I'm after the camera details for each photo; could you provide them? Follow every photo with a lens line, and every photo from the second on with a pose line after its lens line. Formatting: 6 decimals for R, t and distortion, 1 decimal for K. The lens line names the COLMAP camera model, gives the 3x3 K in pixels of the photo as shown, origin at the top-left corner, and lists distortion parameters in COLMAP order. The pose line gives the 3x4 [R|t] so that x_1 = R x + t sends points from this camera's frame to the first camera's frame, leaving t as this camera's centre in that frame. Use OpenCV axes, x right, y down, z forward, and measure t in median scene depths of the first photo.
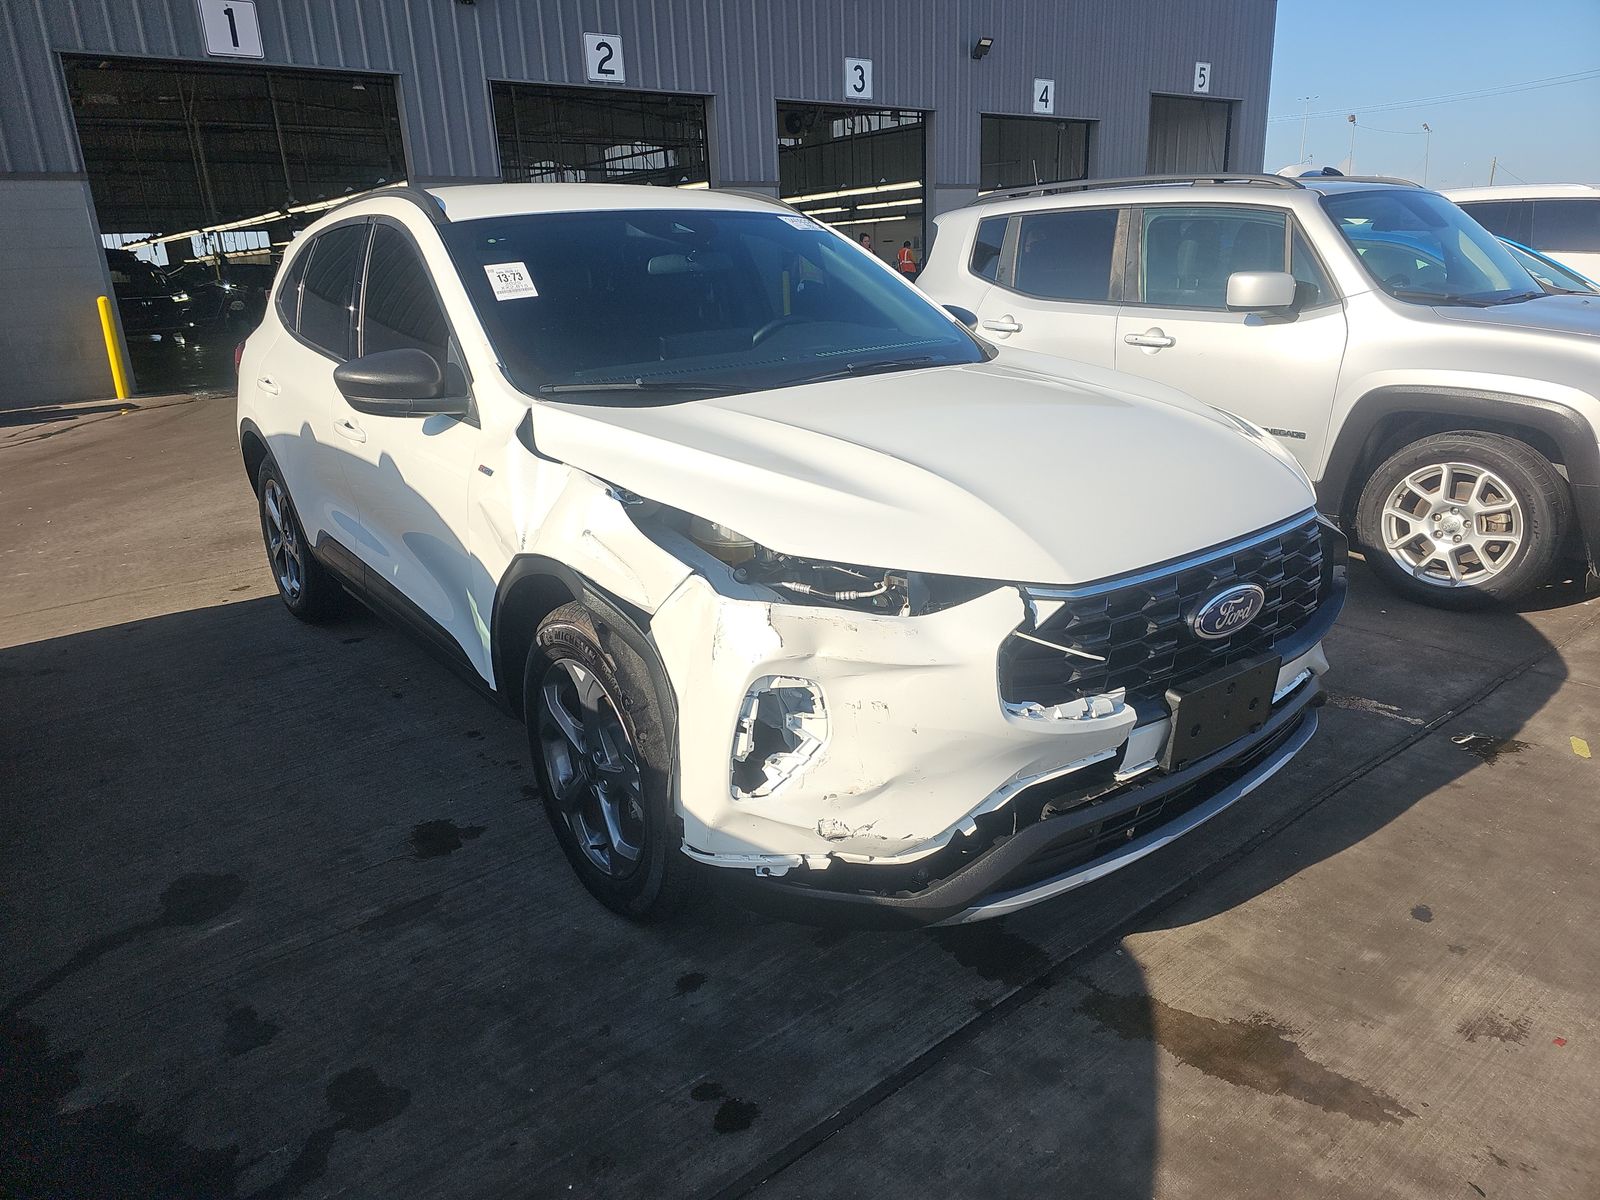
lens RADIAL K [[1058.9, 0, 782.6], [0, 1058.9, 594.0], [0, 0, 1]] dist [0.039046, -0.035404]
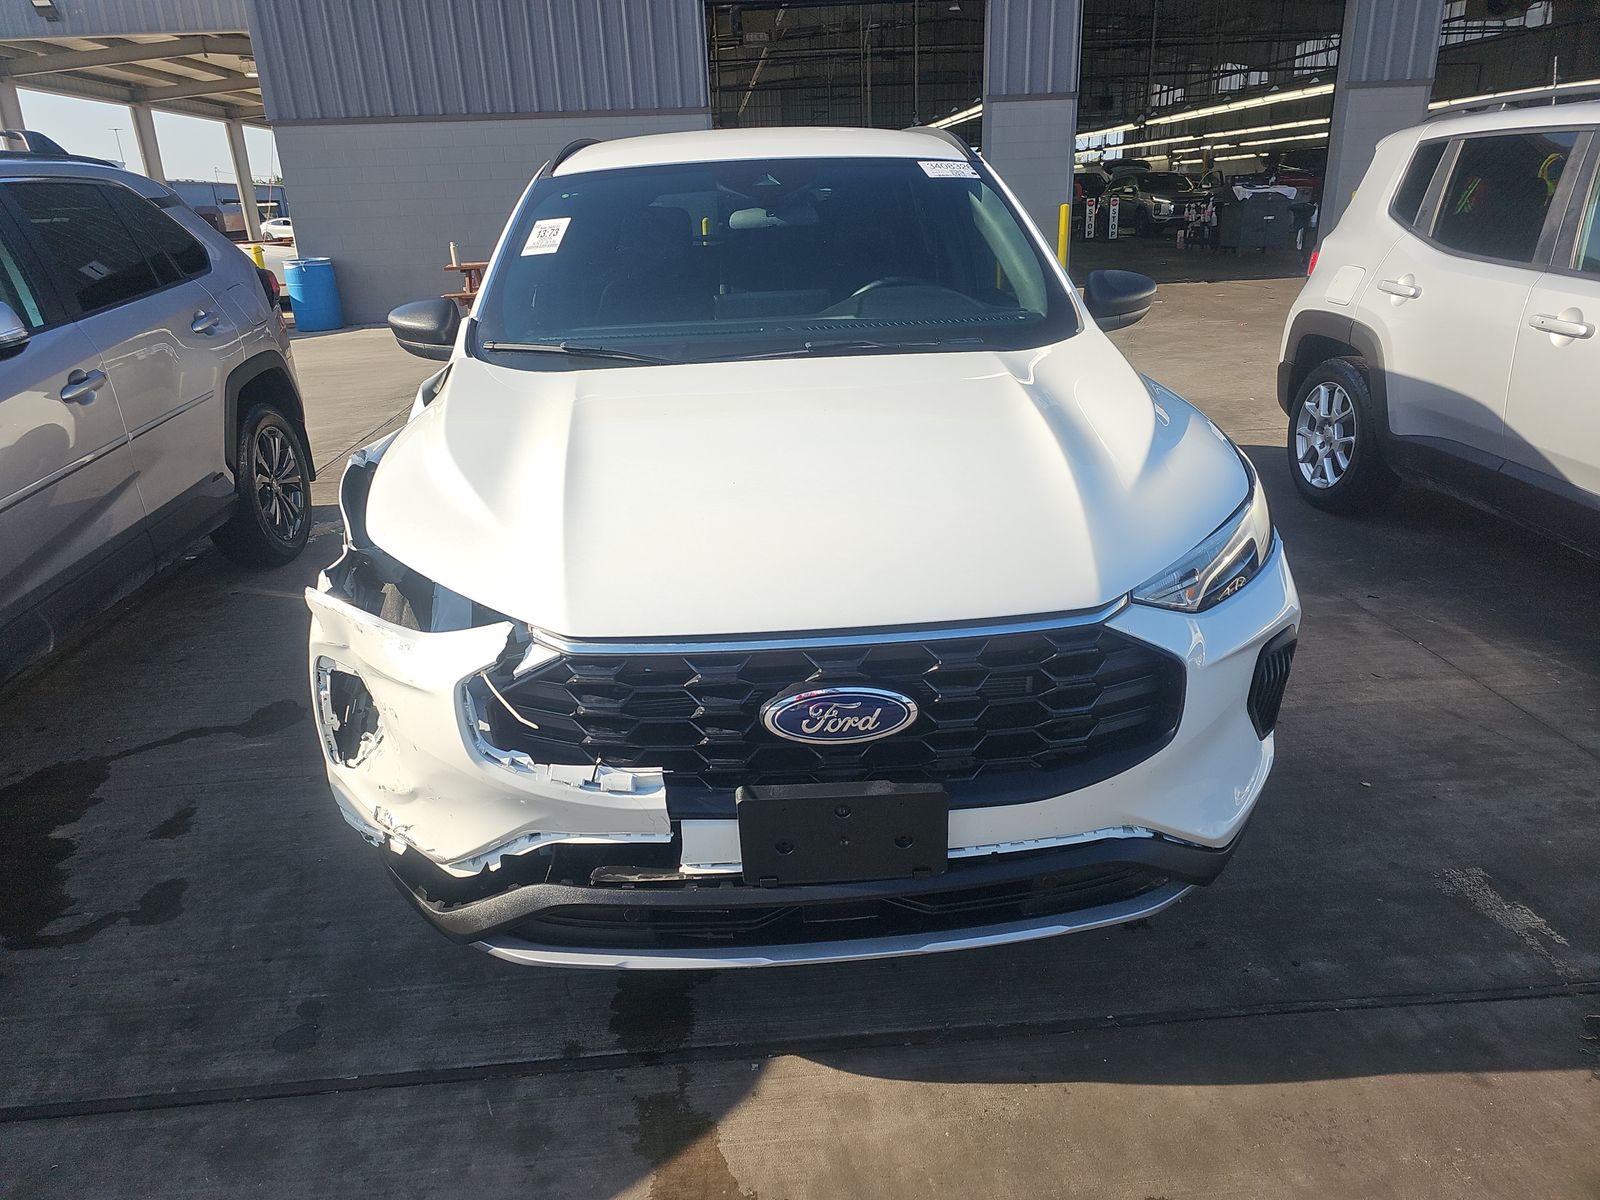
lens RADIAL K [[1058.9, 0, 800.1], [0, 1058.9, 596.0], [0, 0, 1]] dist [0.039046, -0.035404]
pose [[0.822887, 0.208324, -0.528638, 0.775130], [-0.167410, 0.977957, 0.124797, -0.159337], [0.542984, -0.014194, 0.839623, 0.327317]]
